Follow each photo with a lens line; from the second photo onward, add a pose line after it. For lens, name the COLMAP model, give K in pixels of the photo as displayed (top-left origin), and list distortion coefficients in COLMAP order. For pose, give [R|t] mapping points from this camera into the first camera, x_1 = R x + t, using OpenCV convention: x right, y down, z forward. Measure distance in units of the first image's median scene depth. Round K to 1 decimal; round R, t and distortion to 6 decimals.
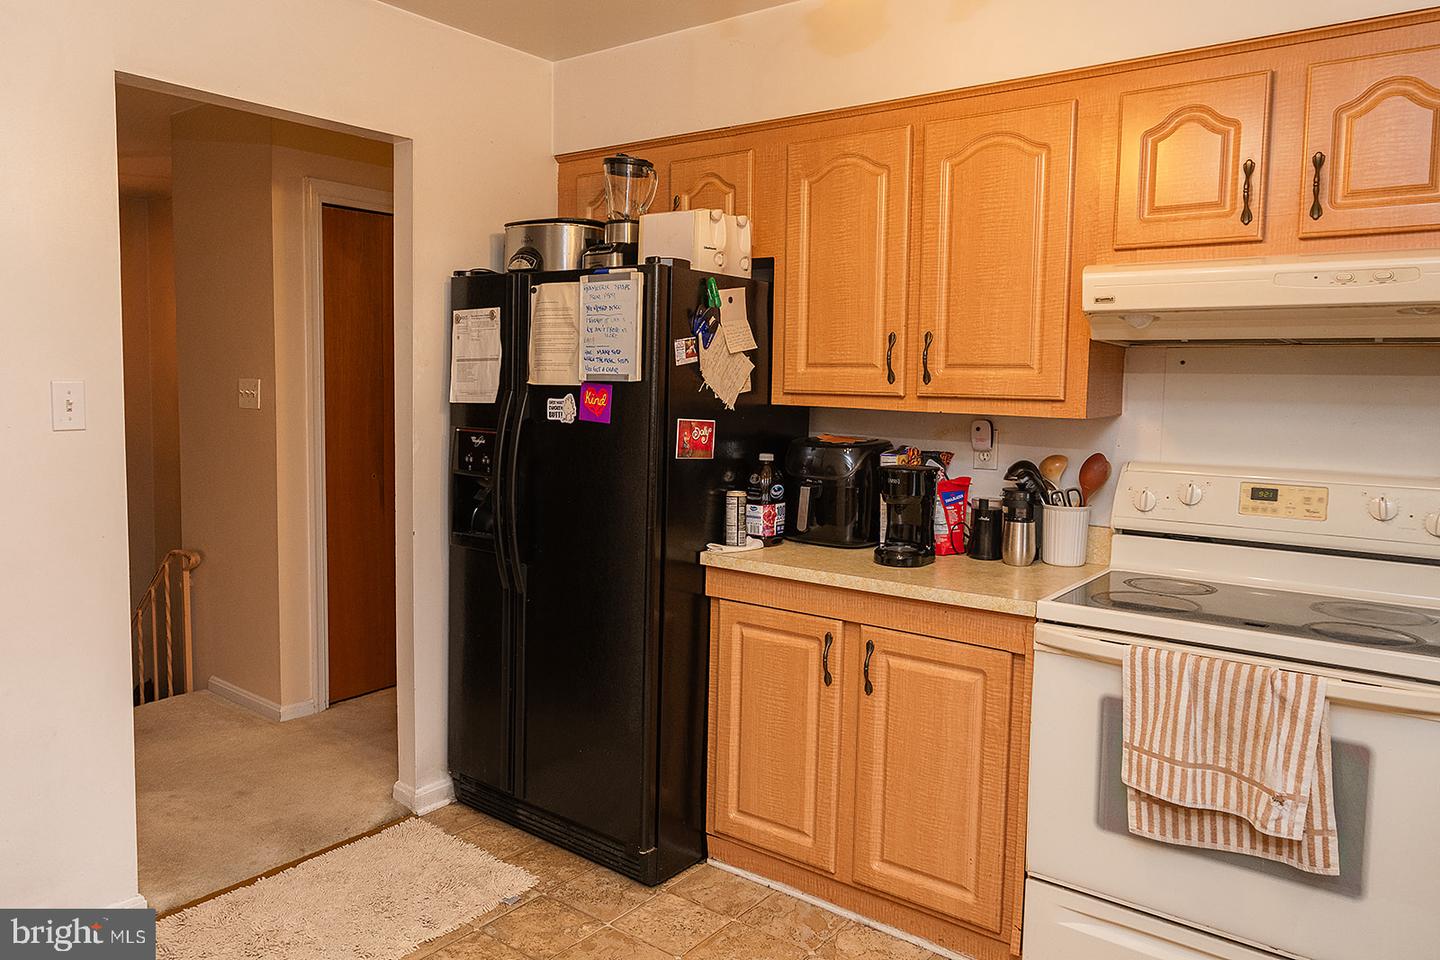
lens RADIAL K [[965.1, 0, 715.3], [0, 965.1, 453.4], [0, 0, 1]] dist [-0.000422, 0.003605]
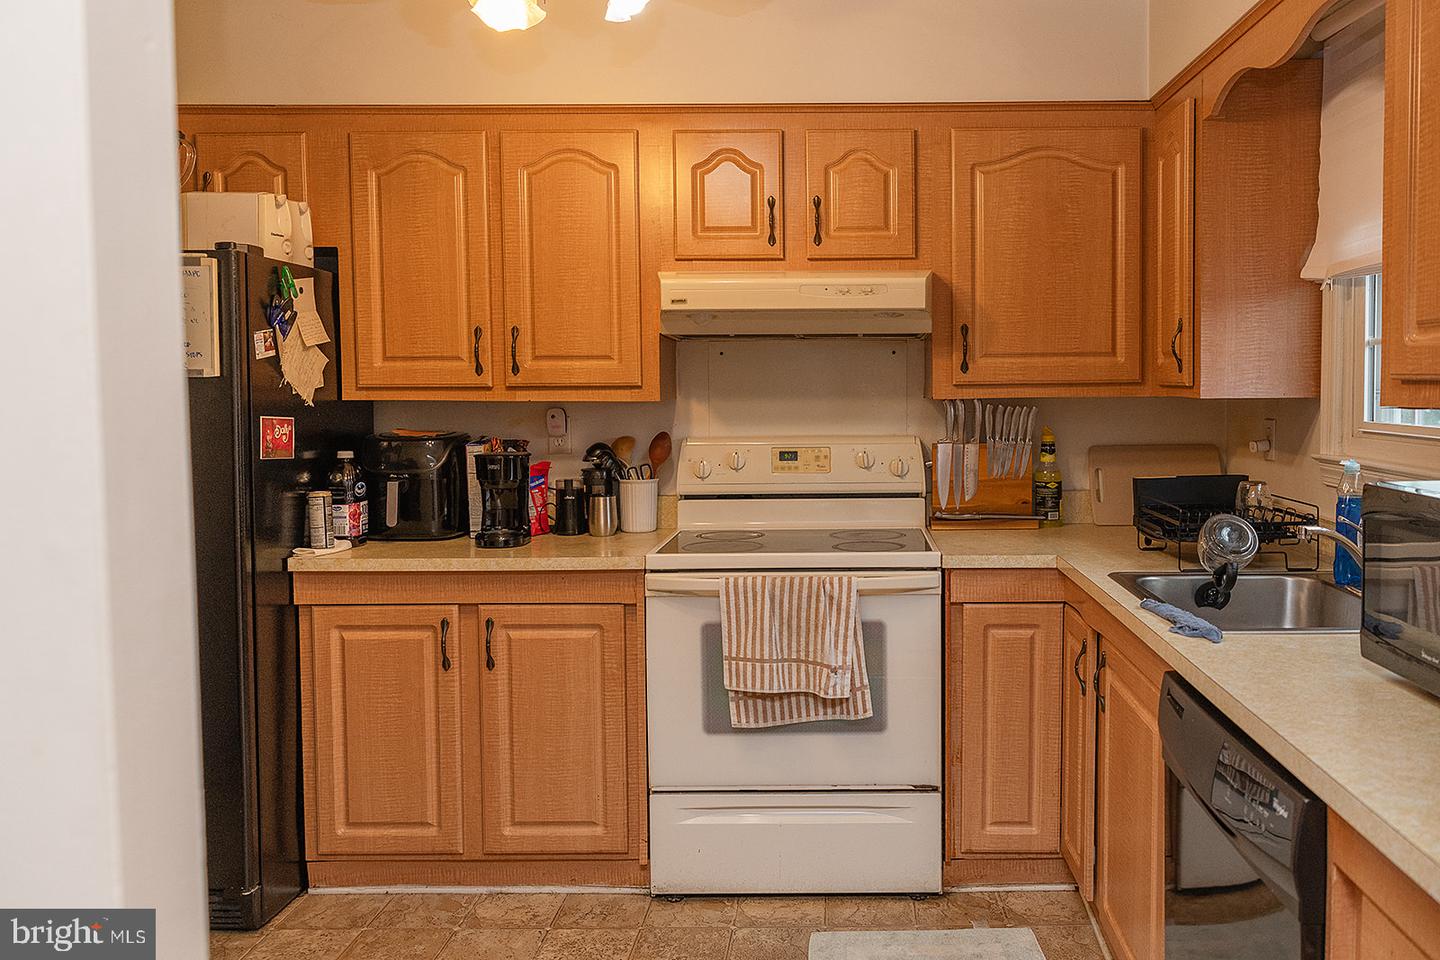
lens RADIAL K [[1113.0, 0, 817.7], [0, 1113.0, 441.6], [0, 0, 1]] dist [0.004749, -0.008553]
pose [[0.800131, -0.052628, 0.597512, -0.256409], [0.065732, 0.997837, -0.000134, 0.024275], [-0.596213, 0.039383, 0.801860, -0.186374]]
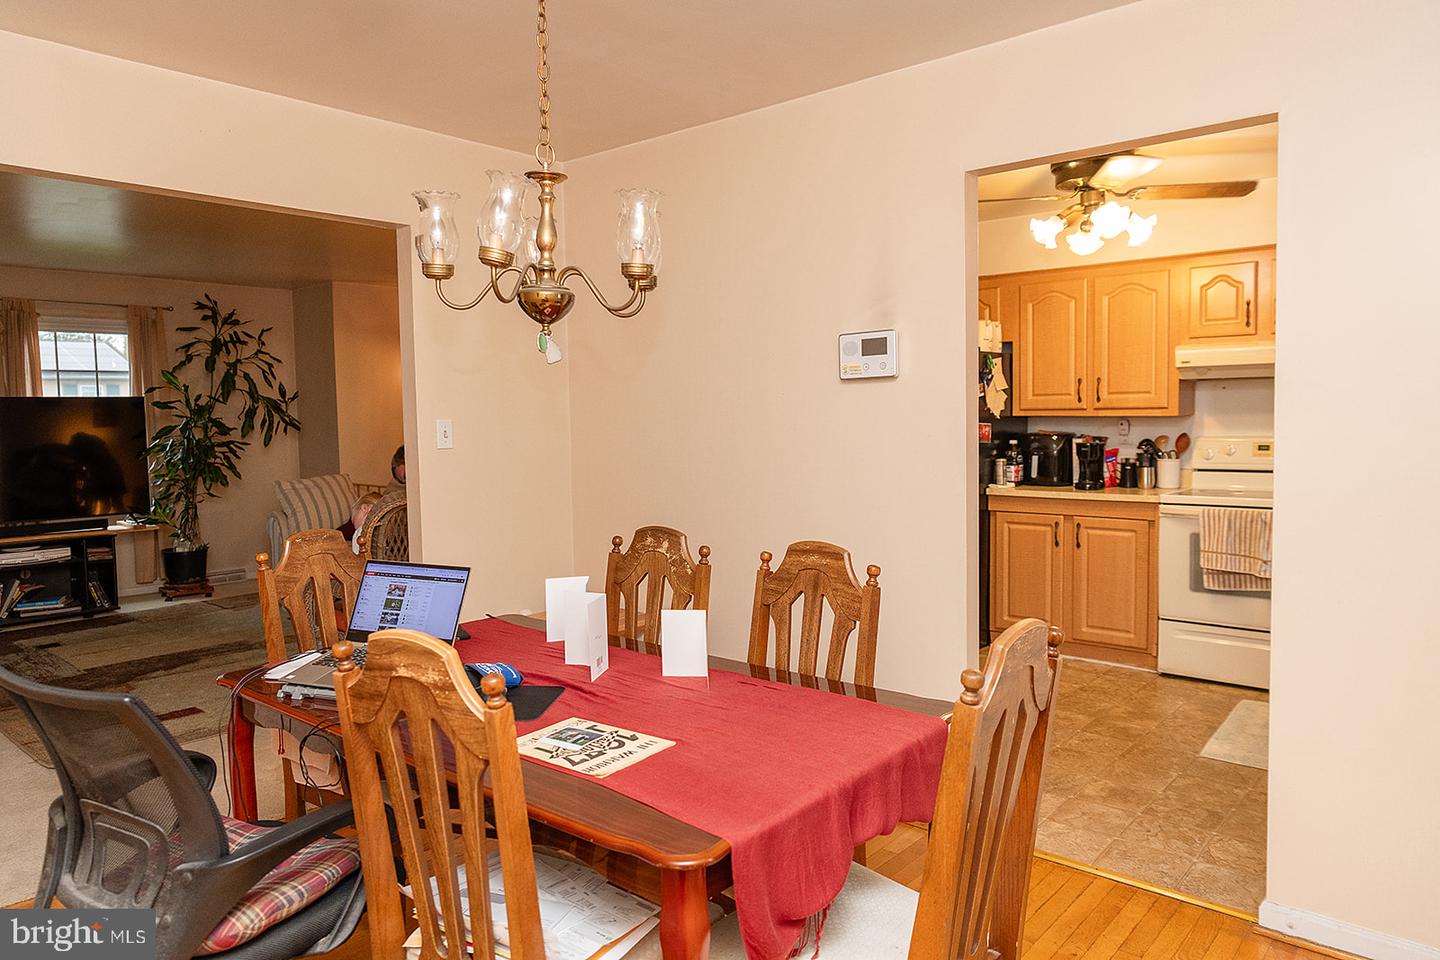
lens RADIAL K [[965.1, 0, 734.3], [0, 965.1, 478.6], [0, 0, 1]] dist [-0.000422, 0.003605]
pose [[0.998434, -0.029940, -0.047260, -0.473663], [0.029471, 0.999510, -0.010586, 0.091638], [0.047554, 0.009176, 0.998827, -1.117095]]
